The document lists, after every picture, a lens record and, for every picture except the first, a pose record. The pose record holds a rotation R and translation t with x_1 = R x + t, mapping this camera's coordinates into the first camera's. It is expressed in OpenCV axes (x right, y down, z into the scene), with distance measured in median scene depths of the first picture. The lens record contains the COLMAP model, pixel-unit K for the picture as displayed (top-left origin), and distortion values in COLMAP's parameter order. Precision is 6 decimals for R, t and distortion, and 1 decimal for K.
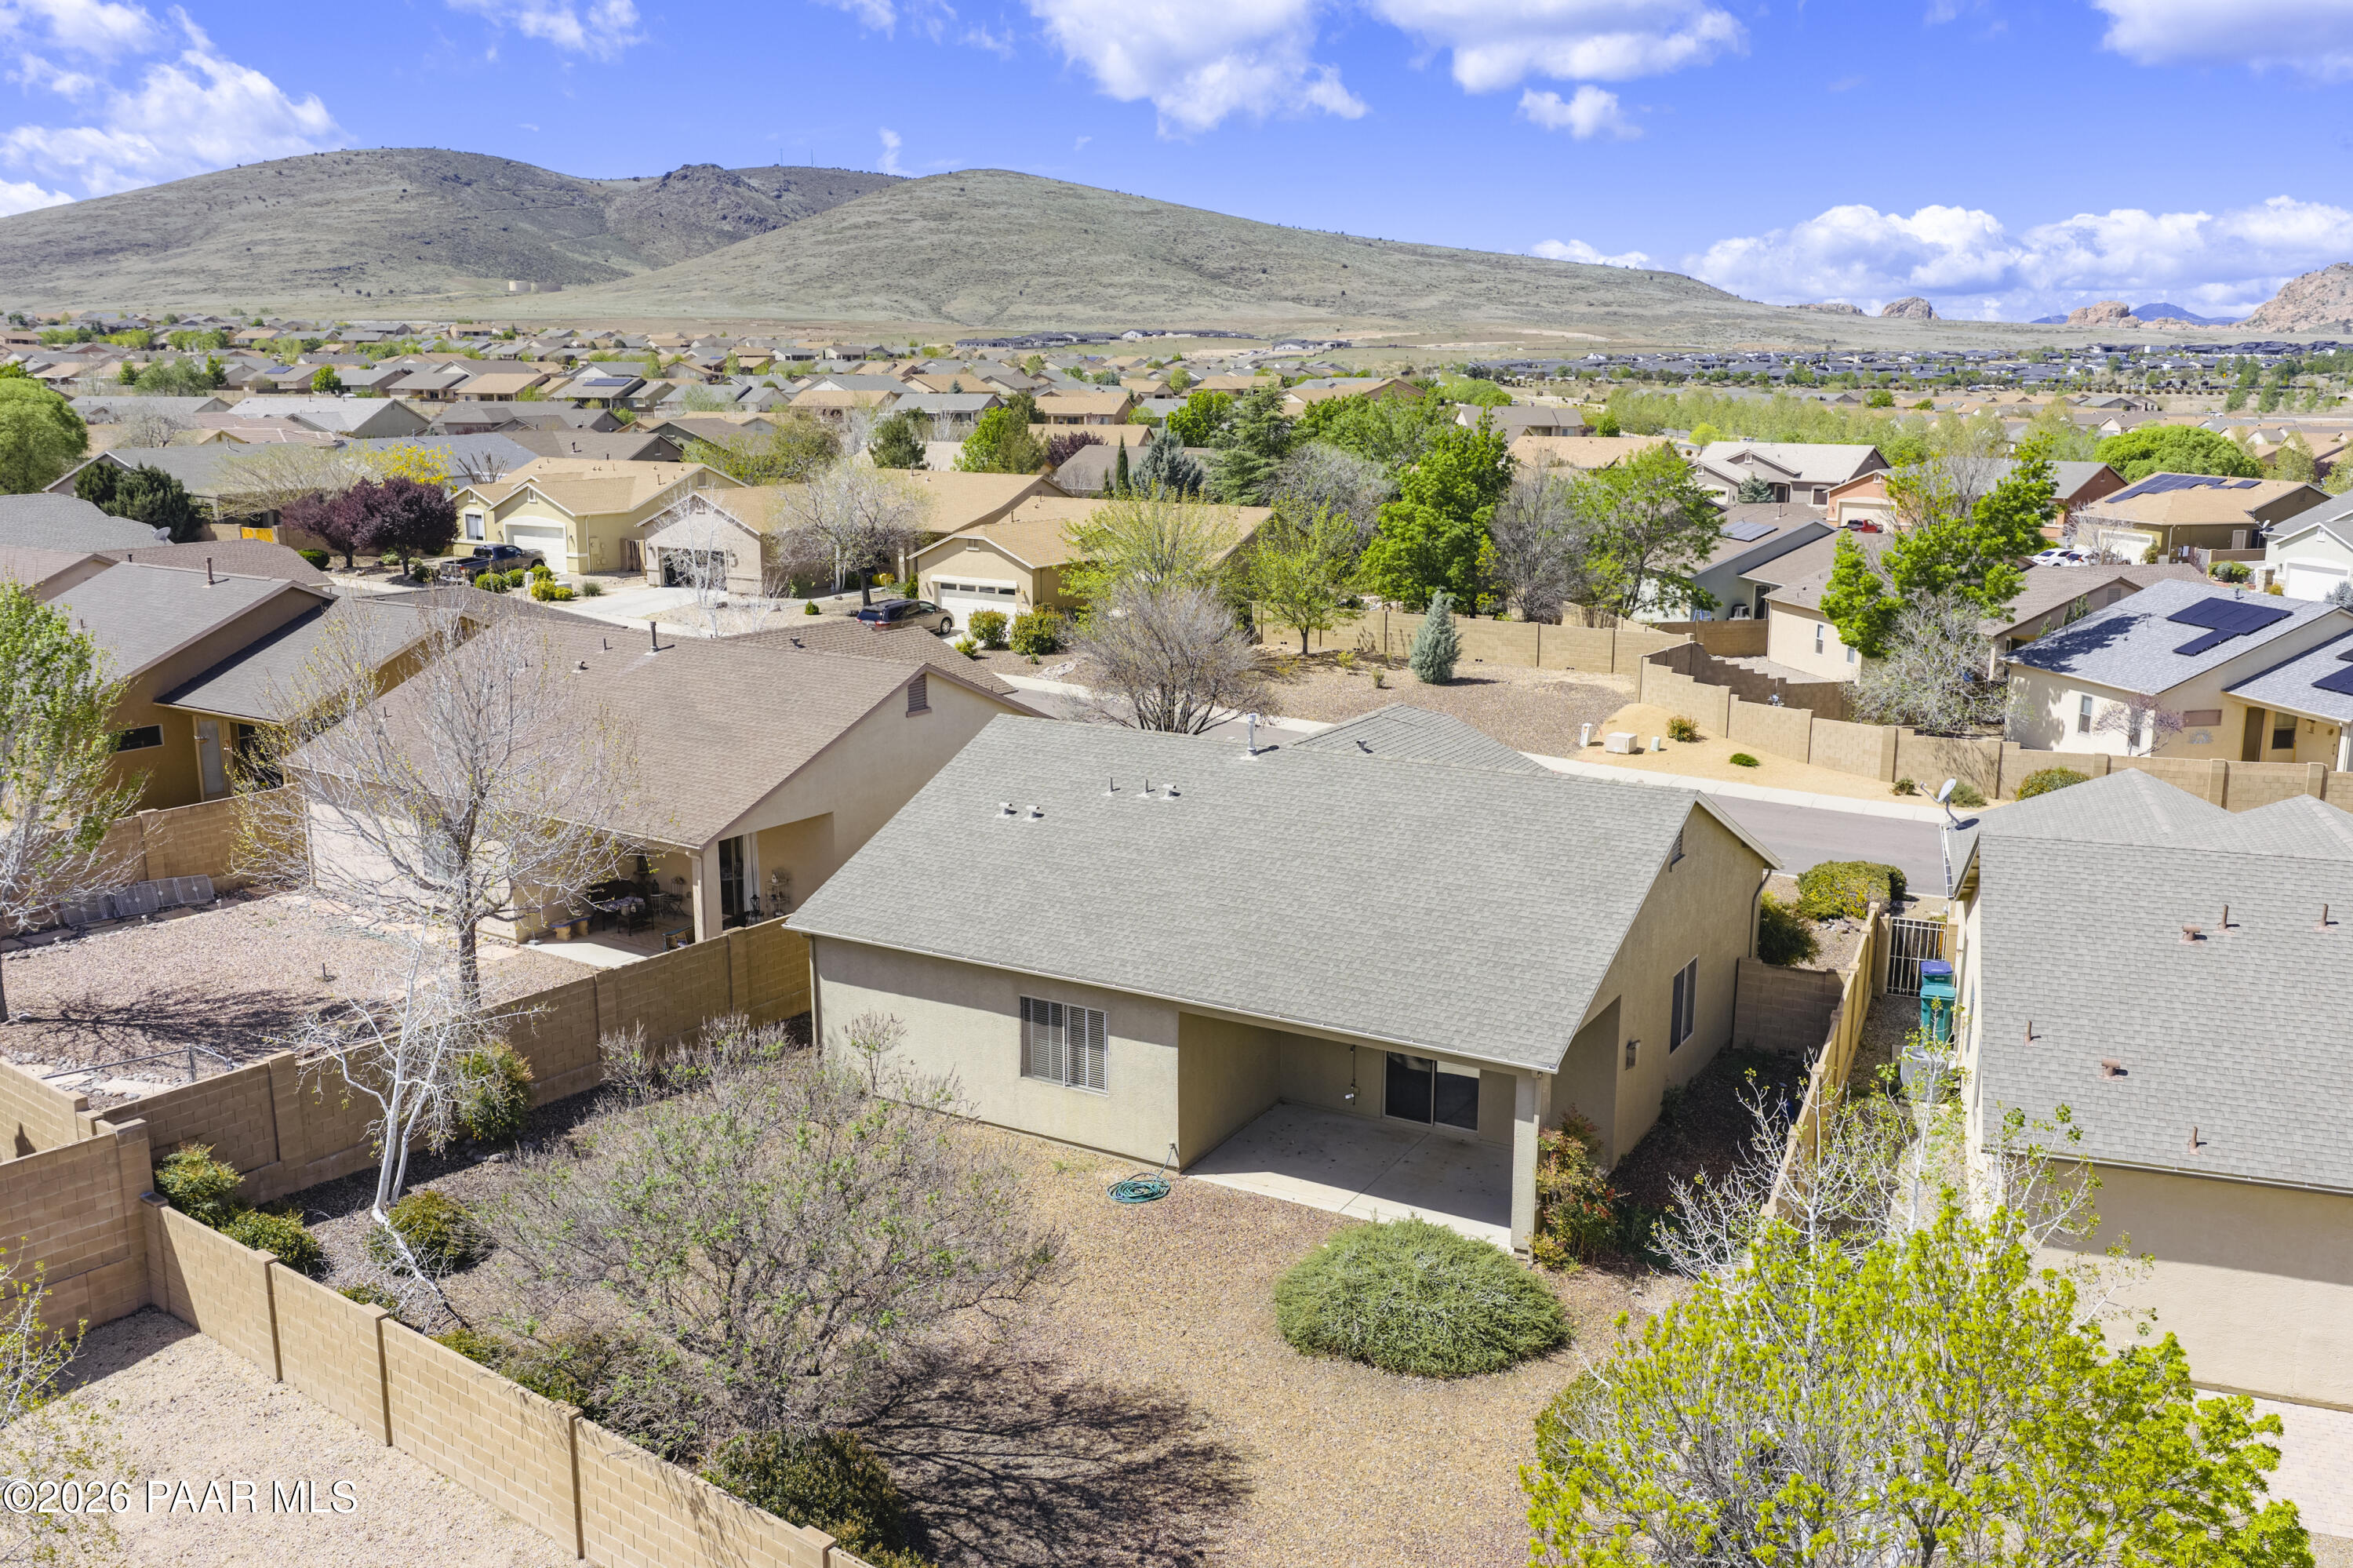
lens RADIAL K [[1945.2, 0, 1191.4], [0, 1945.2, 779.5], [0, 0, 1]] dist [0.019674, -0.046865]
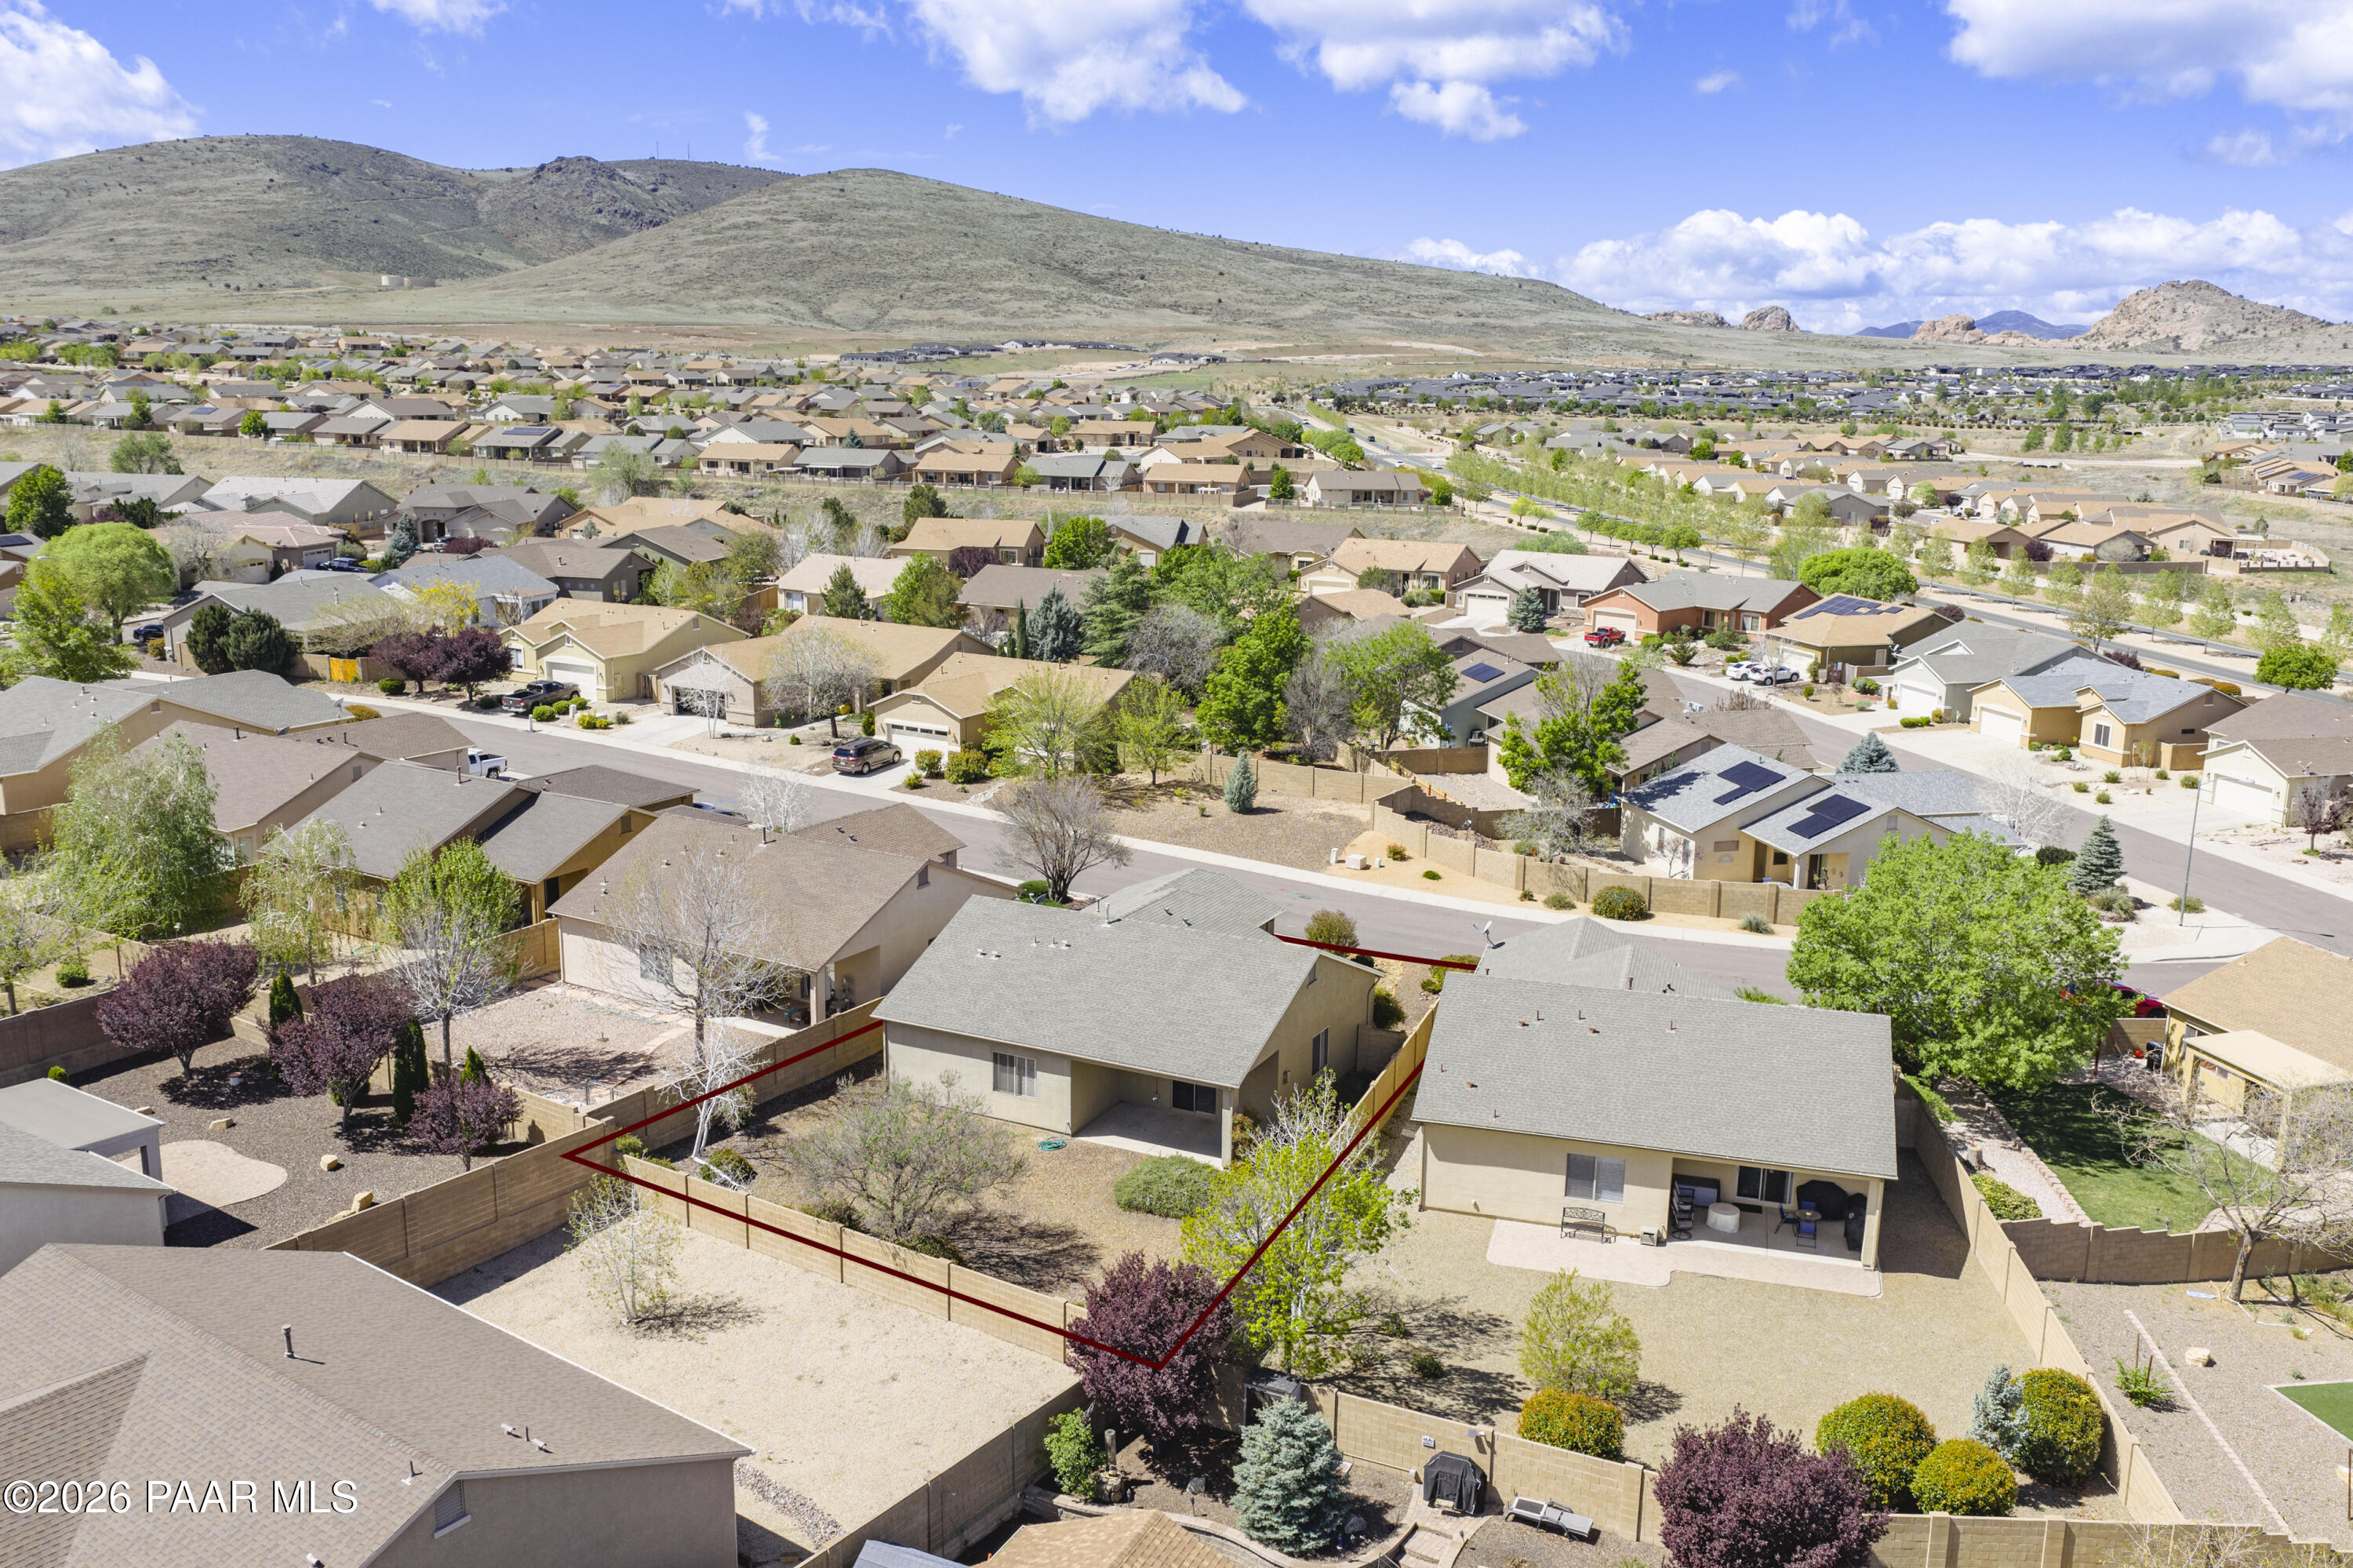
lens RADIAL K [[1945.2, 0, 1191.4], [0, 1945.2, 779.5], [0, 0, 1]] dist [0.019674, -0.046865]
pose [[0.998086, -0.000709, 0.061835, -0.001216], [0.000463, 0.999992, 0.004008, -0.036843], [-0.061837, -0.003972, 0.998078, -0.212146]]
